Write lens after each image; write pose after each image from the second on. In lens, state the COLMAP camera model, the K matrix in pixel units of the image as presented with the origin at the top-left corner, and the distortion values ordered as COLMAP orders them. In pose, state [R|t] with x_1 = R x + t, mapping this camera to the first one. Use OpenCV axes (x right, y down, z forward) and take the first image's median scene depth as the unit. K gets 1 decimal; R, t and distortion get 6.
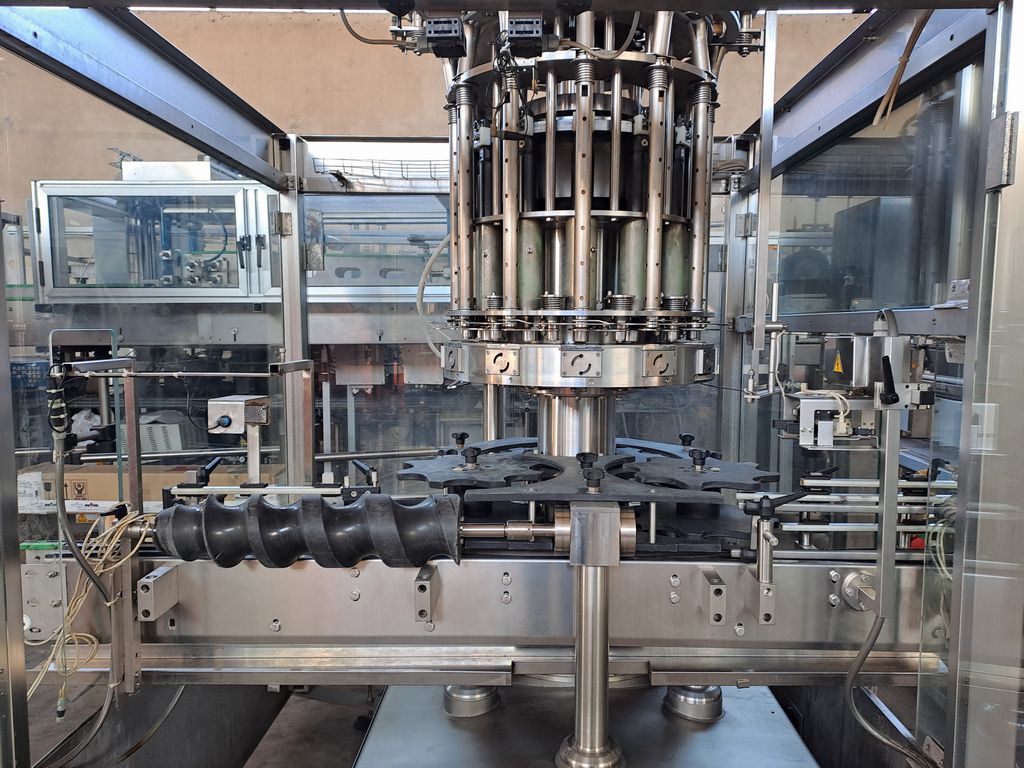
lens RADIAL K [[747.1, 0, 514.7], [0, 747.1, 382.0], [0, 0, 1]] dist [0.023876, -0.007499]
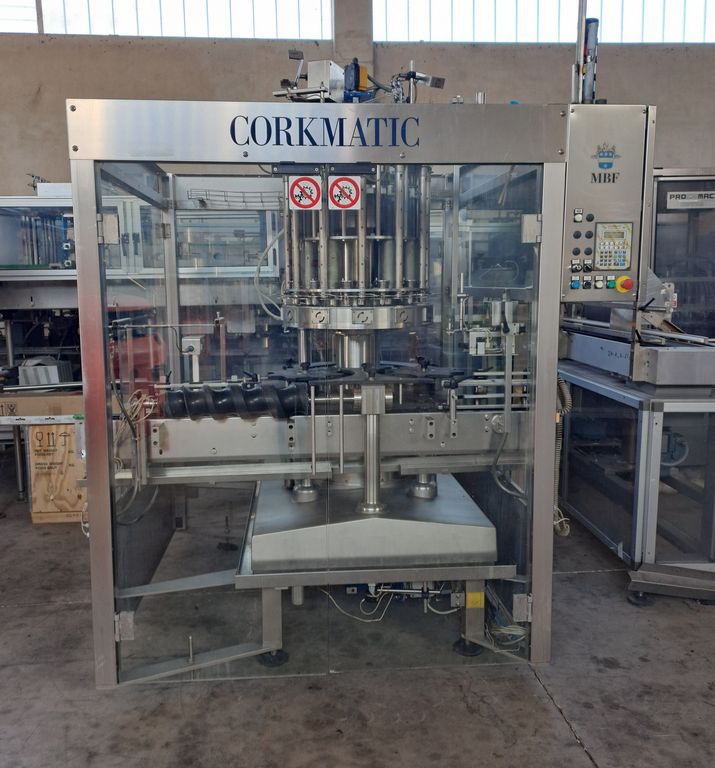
lens RADIAL K [[690.9, 0, 330.2], [0, 690.9, 355.2], [0, 0, 1]] dist [0.021391, -0.003403]
pose [[0.996596, -0.023874, 0.078914, -0.134614], [0.021158, 0.999160, 0.035083, 0.009484], [-0.079685, -0.033294, 0.996264, -0.753586]]
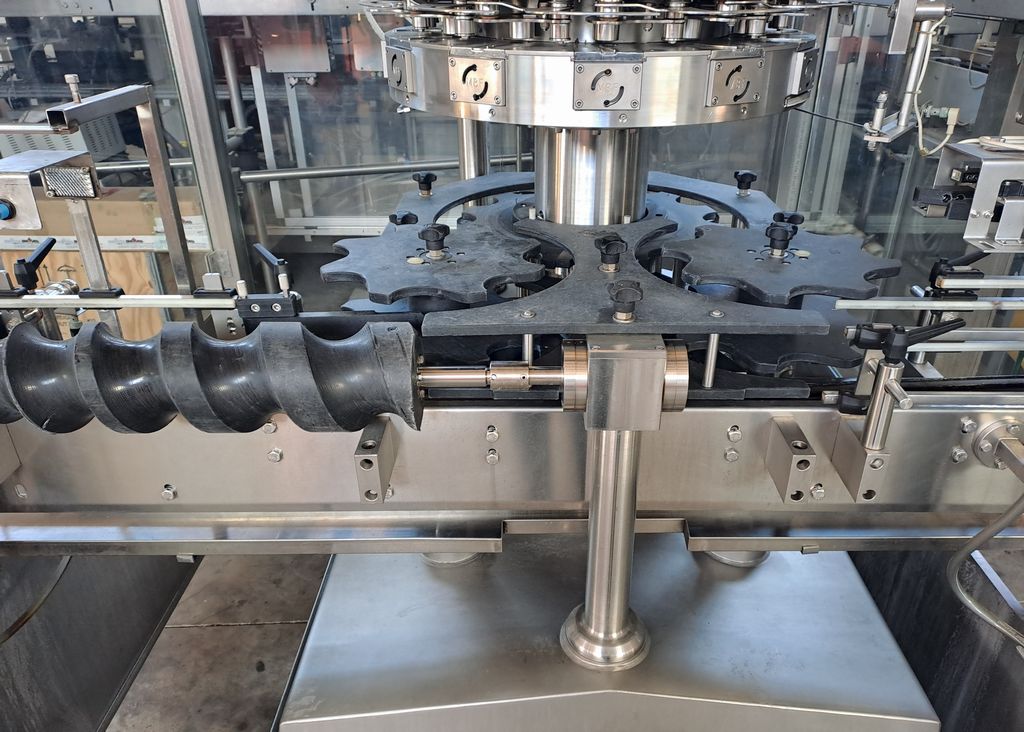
lens RADIAL K [[779.4, 0, 528.3], [0, 779.4, 396.8], [0, 0, 1]] dist [0.044041, -0.031053]
pose [[0.999600, -0.017942, 0.021849, 0.006815], [0.007343, 0.911065, 0.412198, -0.057359], [-0.027301, -0.411873, 0.910832, 0.318865]]
